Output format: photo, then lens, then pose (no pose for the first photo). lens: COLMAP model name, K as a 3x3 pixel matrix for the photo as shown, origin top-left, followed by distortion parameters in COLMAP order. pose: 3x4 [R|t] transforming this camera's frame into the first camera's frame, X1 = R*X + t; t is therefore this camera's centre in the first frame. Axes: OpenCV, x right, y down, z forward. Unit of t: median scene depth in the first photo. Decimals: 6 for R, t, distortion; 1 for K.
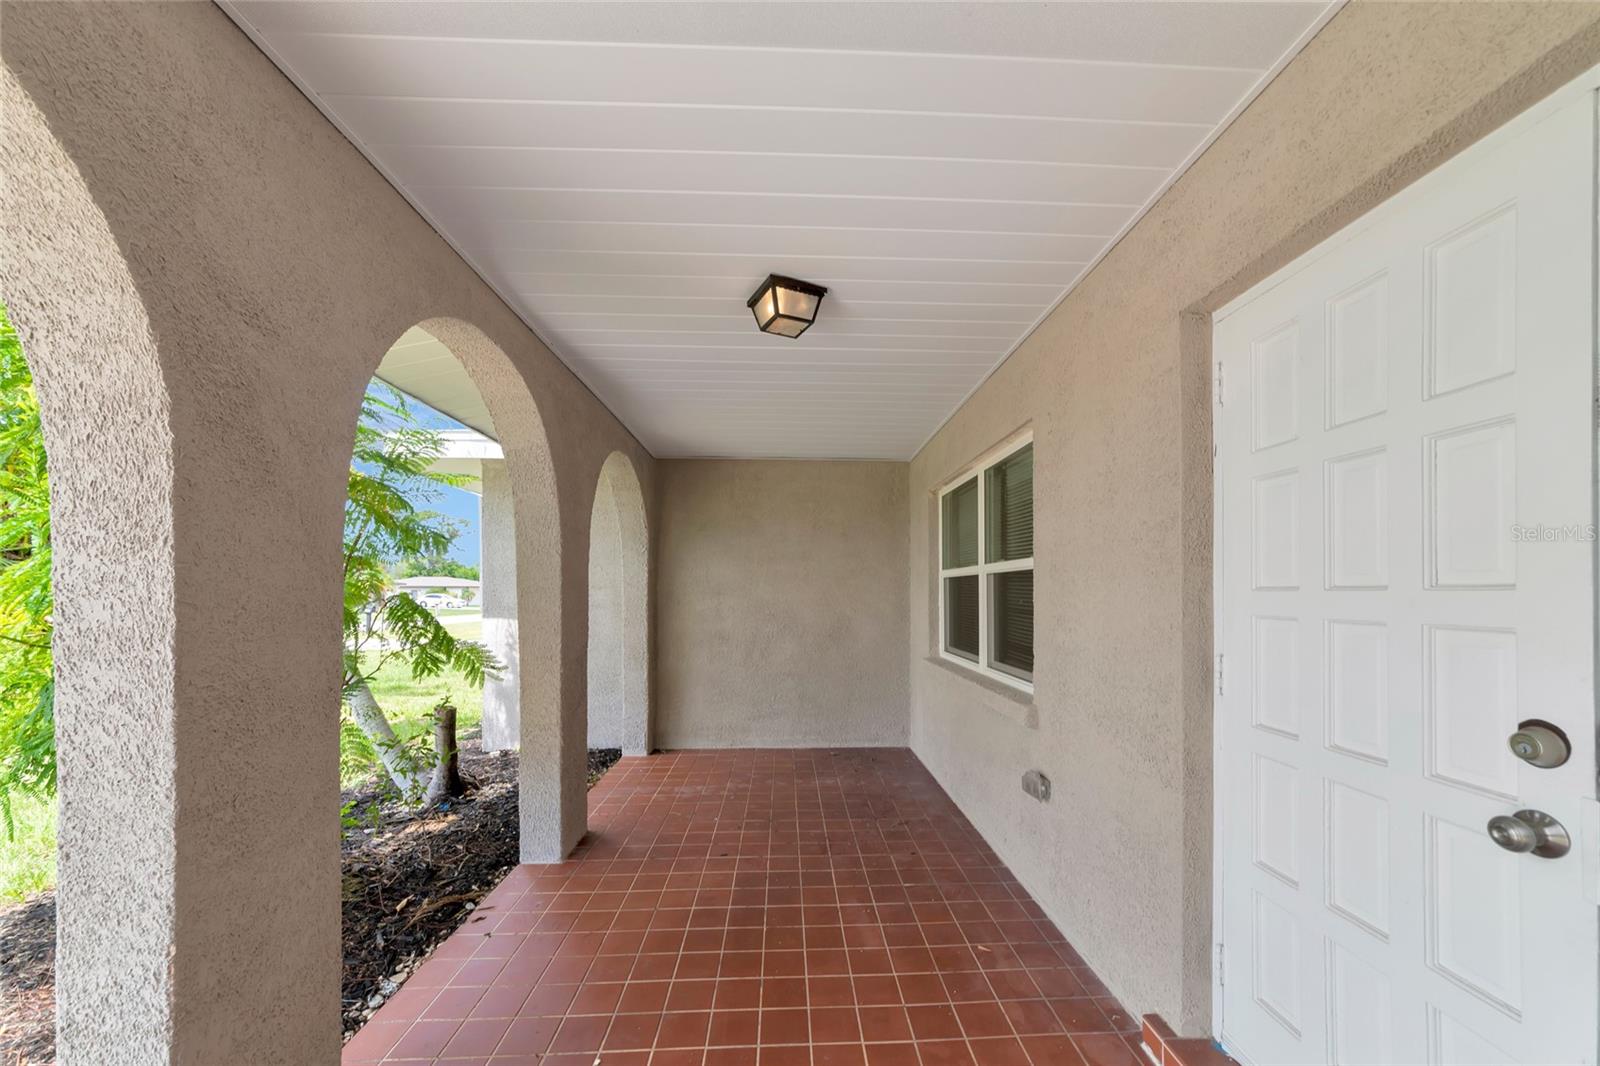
lens RADIAL K [[566.9, 0, 802.6], [0, 566.9, 589.5], [0, 0, 1]] dist [-0.007613, 0.000170]
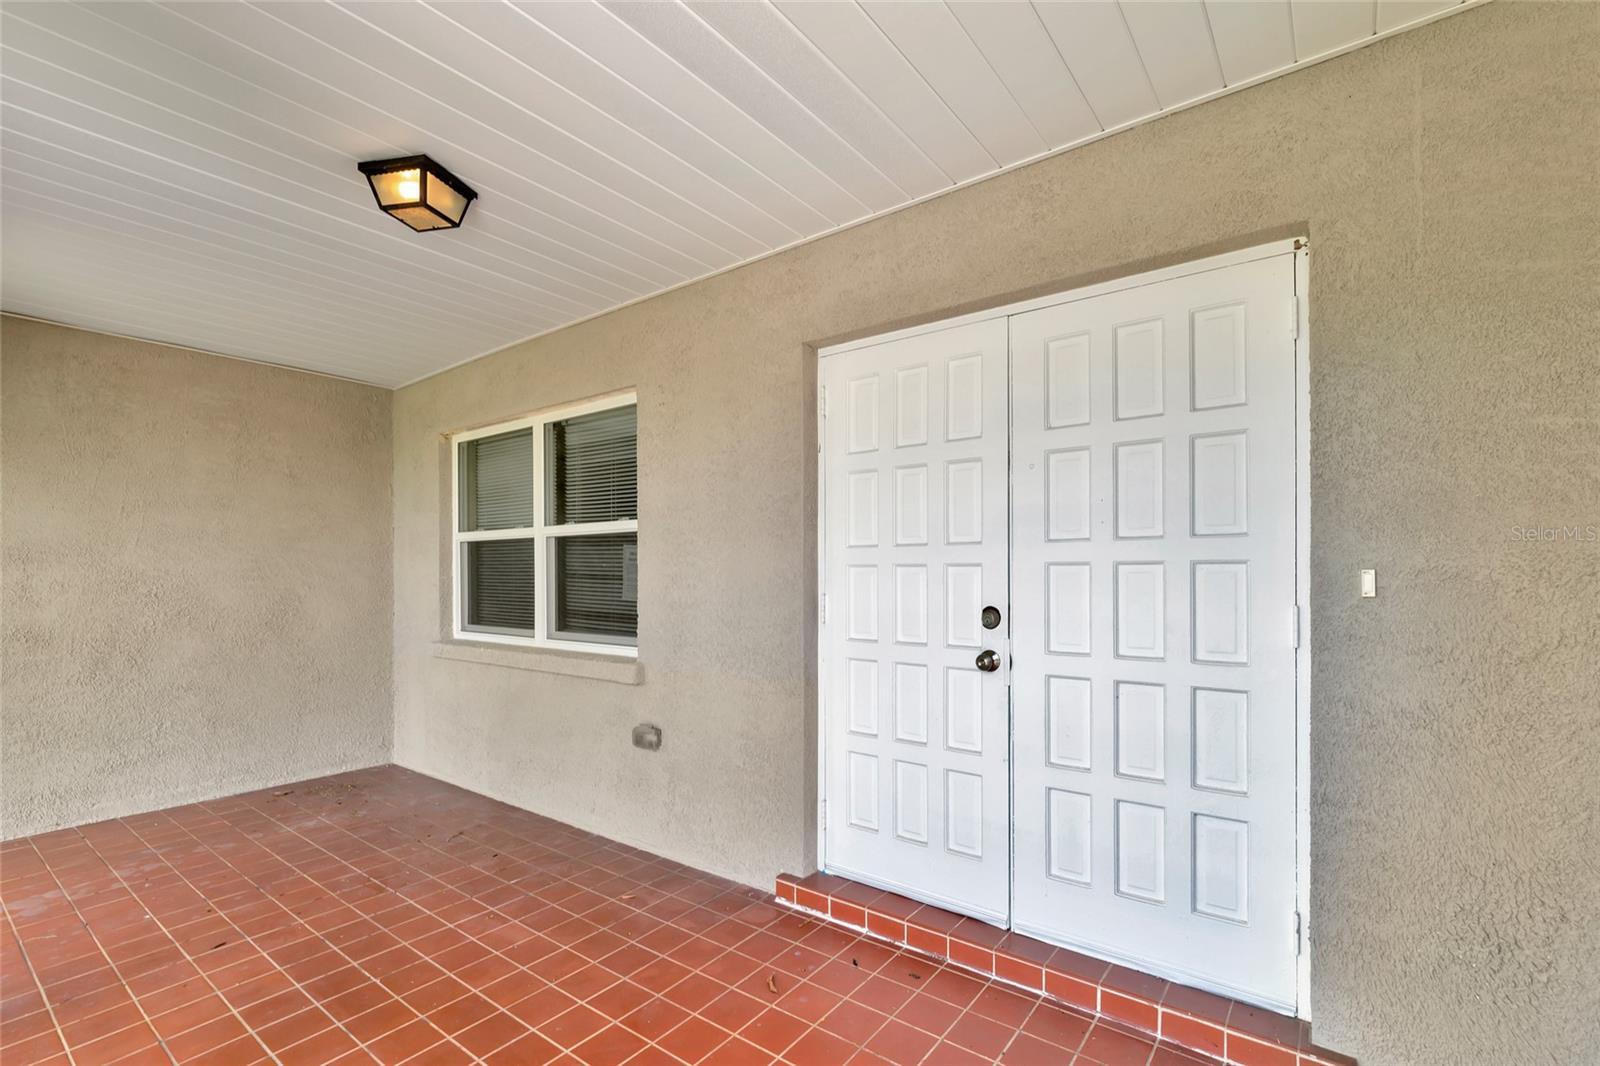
lens RADIAL K [[671.0, 0, 805.5], [0, 671.0, 563.4], [0, 0, 1]] dist [0.000200, -0.000067]
pose [[0.656057, 0.004546, 0.754698, -0.333204], [-0.002554, 0.999990, -0.003803, 0.027519], [-0.754707, 0.000567, 0.656062, -0.039128]]
